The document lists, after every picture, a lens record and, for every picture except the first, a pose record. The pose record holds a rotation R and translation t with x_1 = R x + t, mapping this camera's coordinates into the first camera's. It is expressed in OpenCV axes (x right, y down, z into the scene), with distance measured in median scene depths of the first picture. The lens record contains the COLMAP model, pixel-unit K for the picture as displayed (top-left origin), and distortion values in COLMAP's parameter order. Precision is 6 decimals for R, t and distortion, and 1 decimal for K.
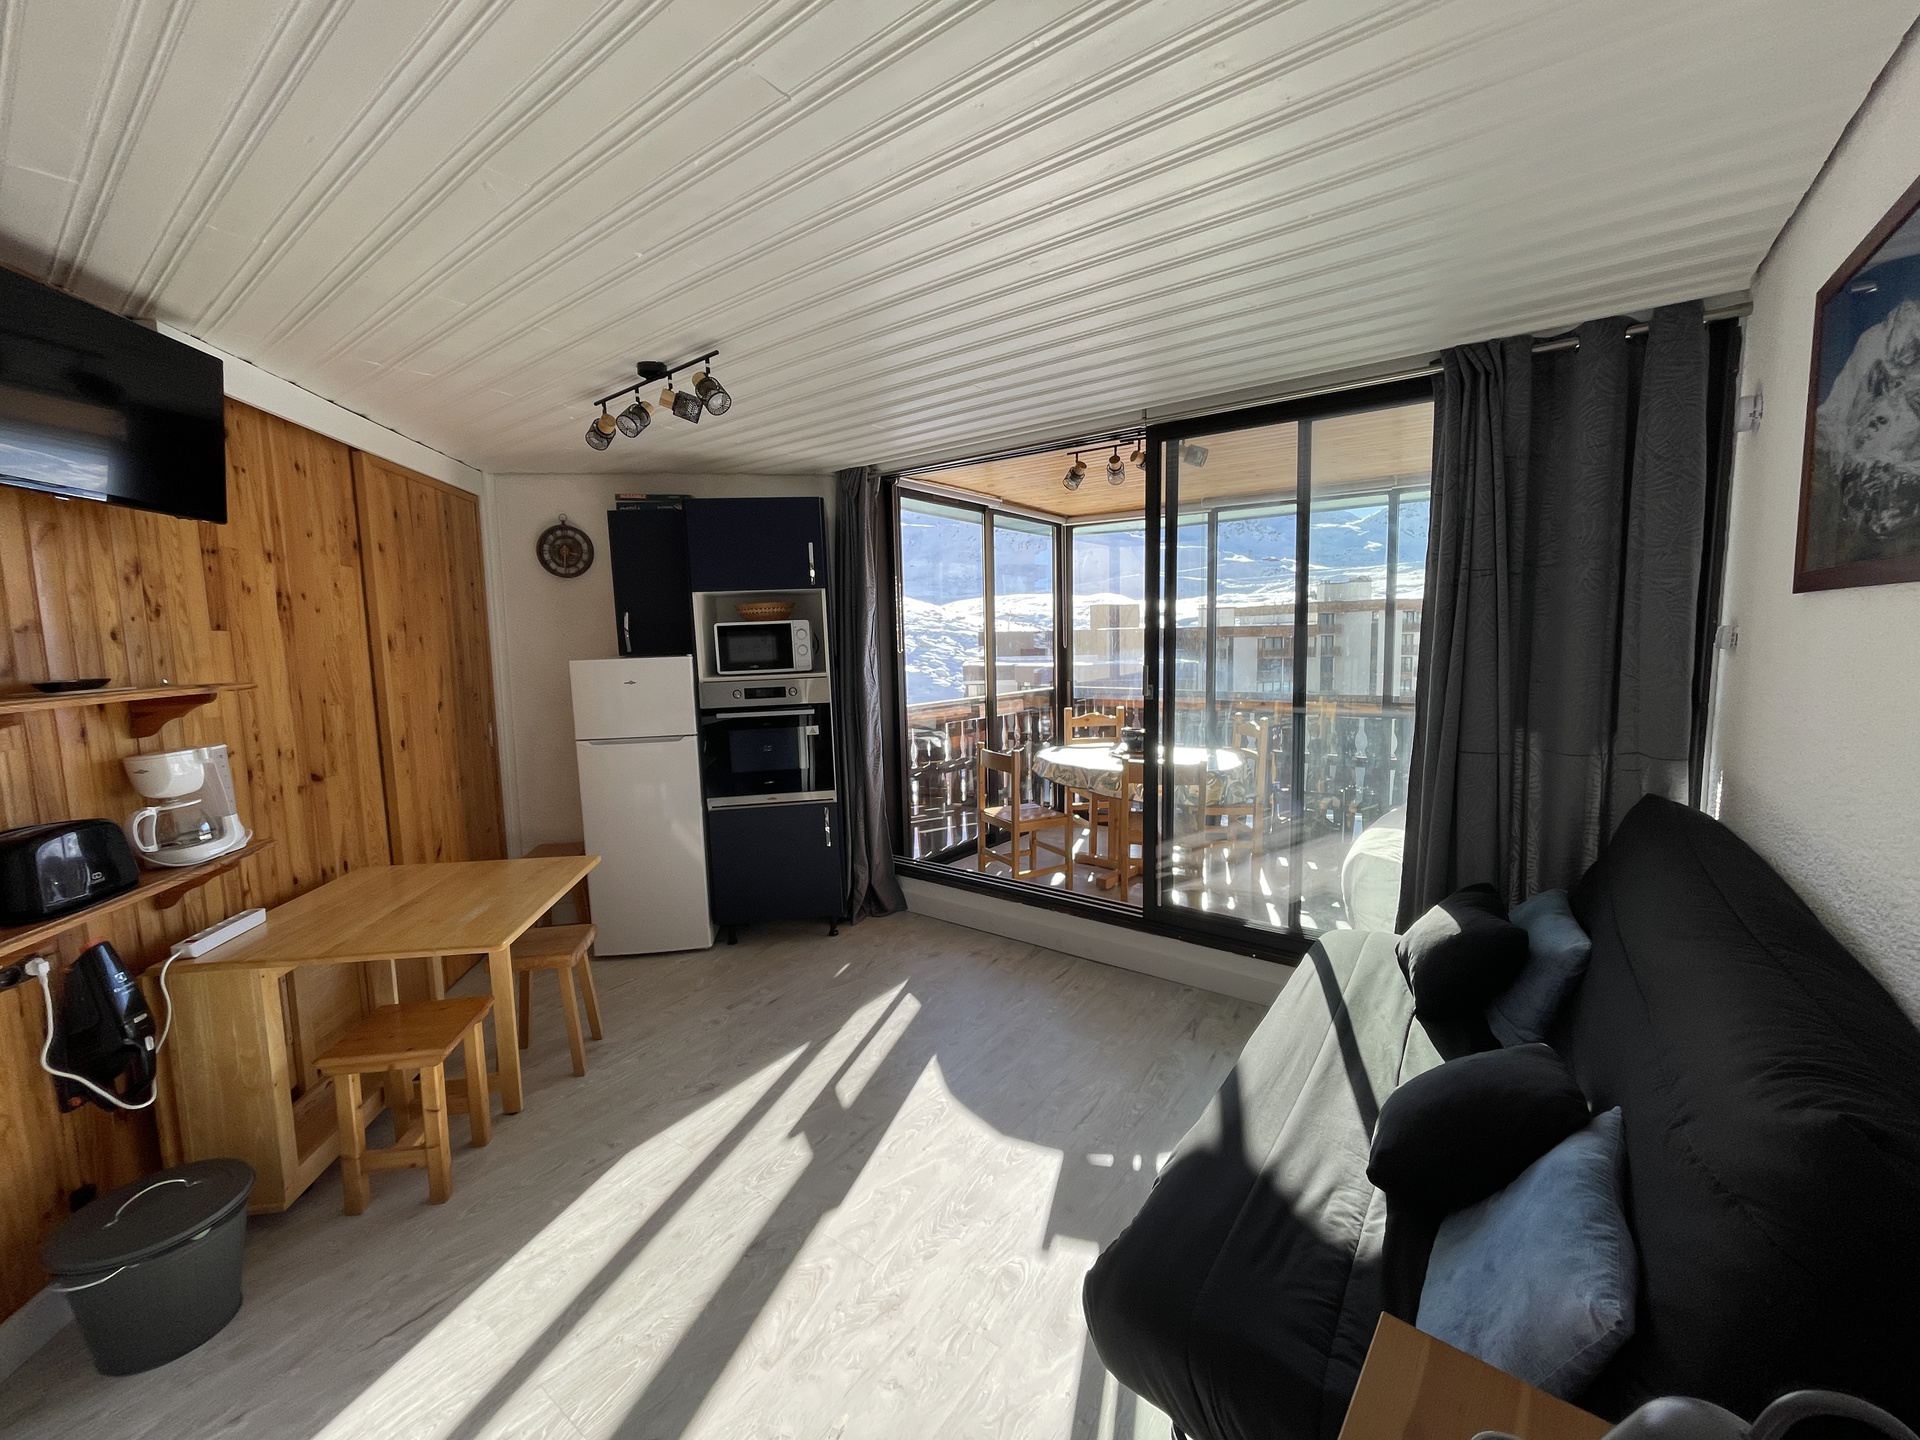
lens RADIAL K [[770.4, 0, 959.1], [0, 770.4, 715.1], [0, 0, 1]] dist [-0.002623, -0.000445]
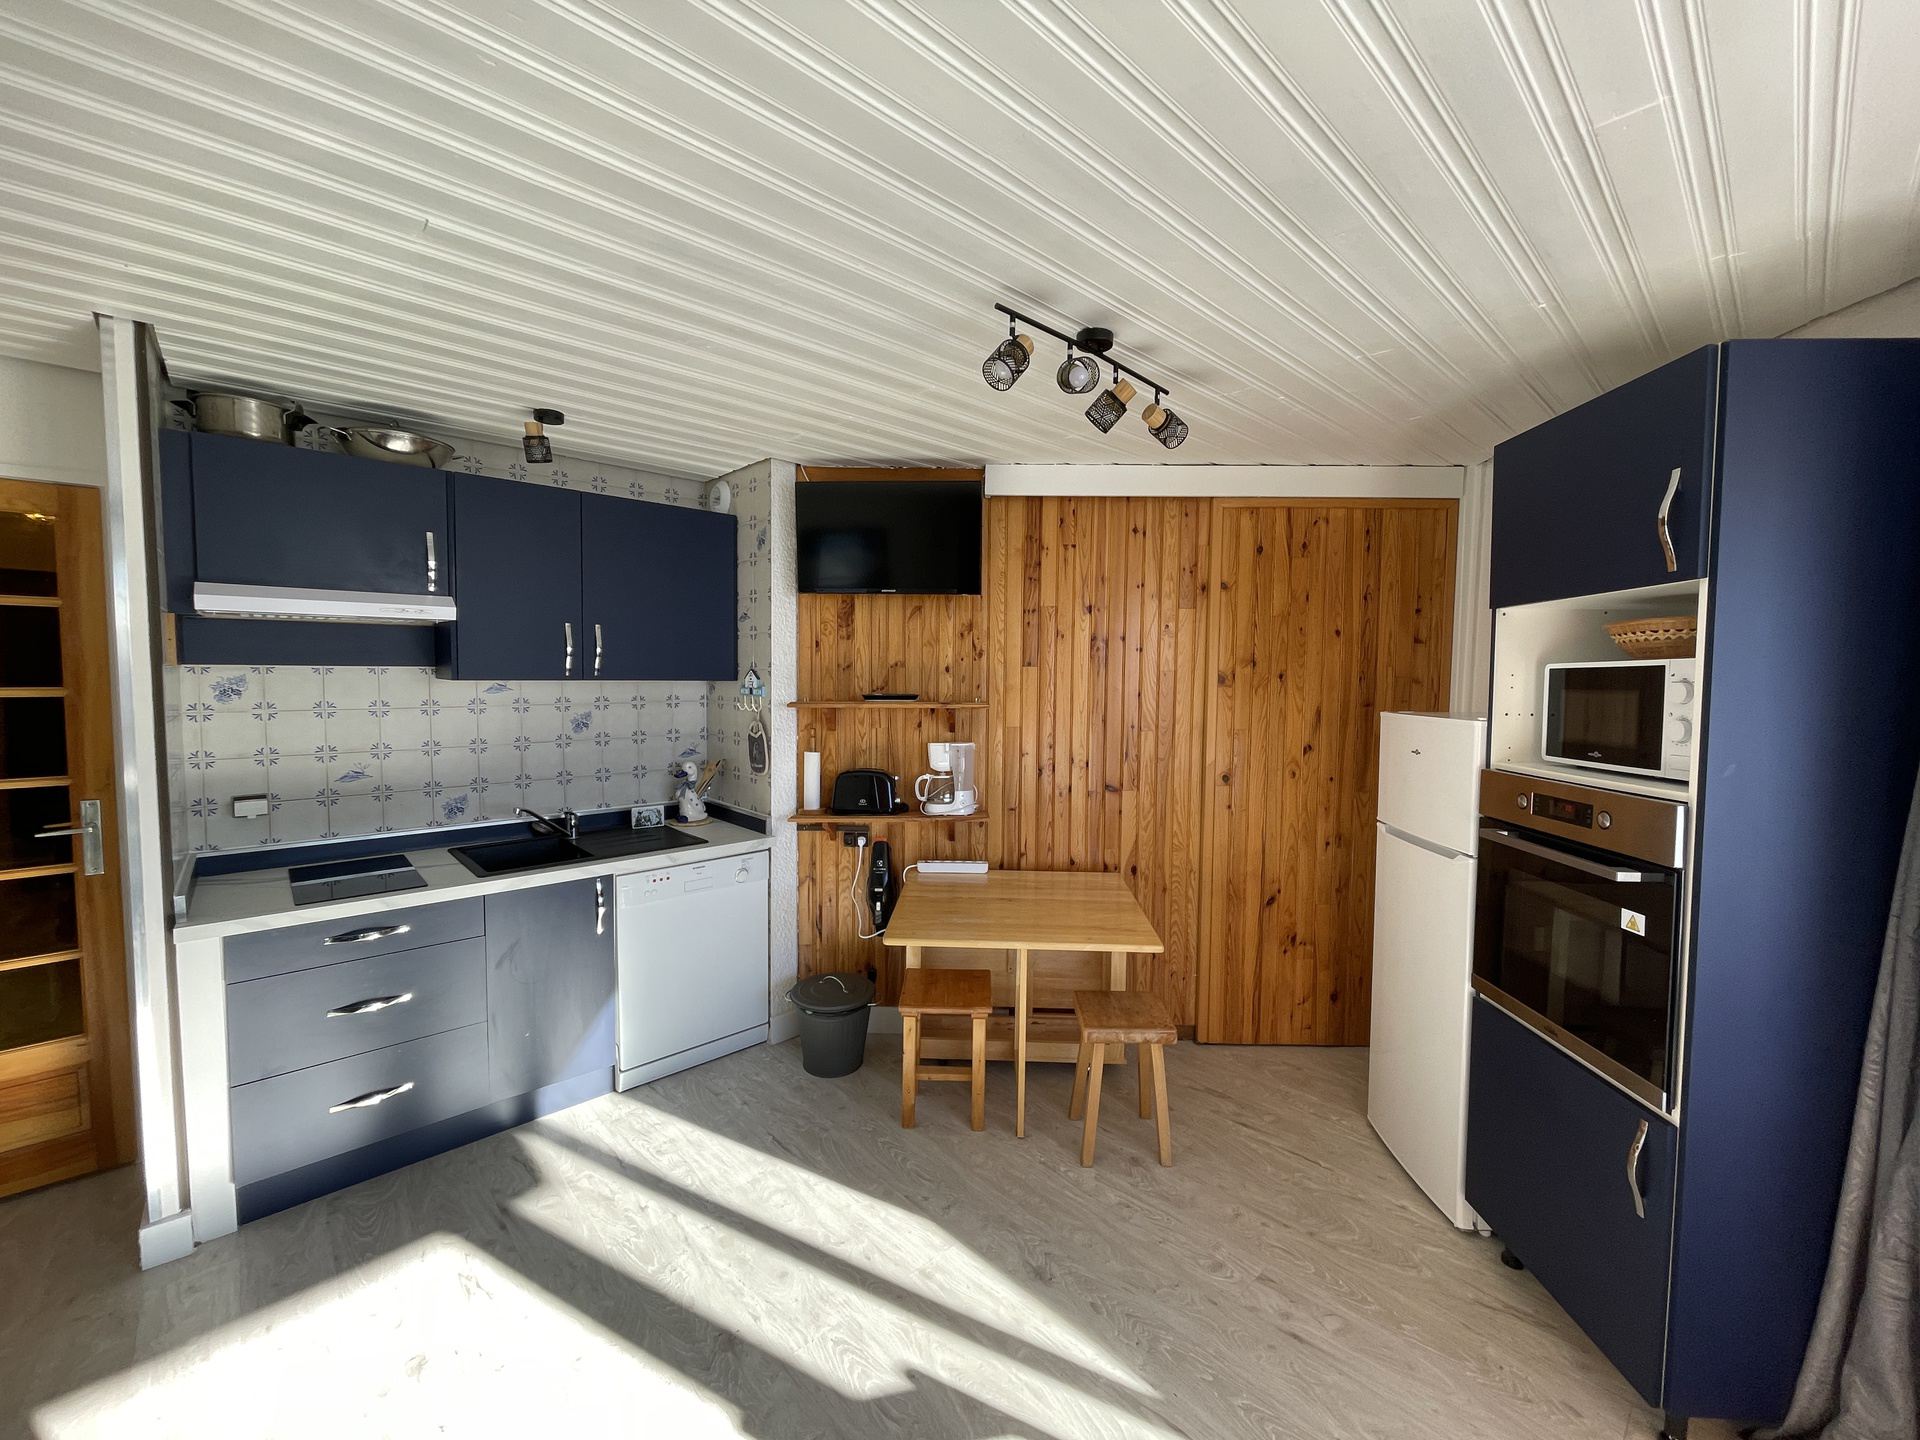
lens RADIAL K [[770.4, 0, 959.1], [0, 770.4, 715.1], [0, 0, 1]] dist [-0.002623, -0.000445]
pose [[-0.189182, 0.079209, -0.978742, 0.450132], [-0.109467, 0.988827, 0.101184, -0.151093], [0.975821, 0.126282, -0.178397, 1.137951]]
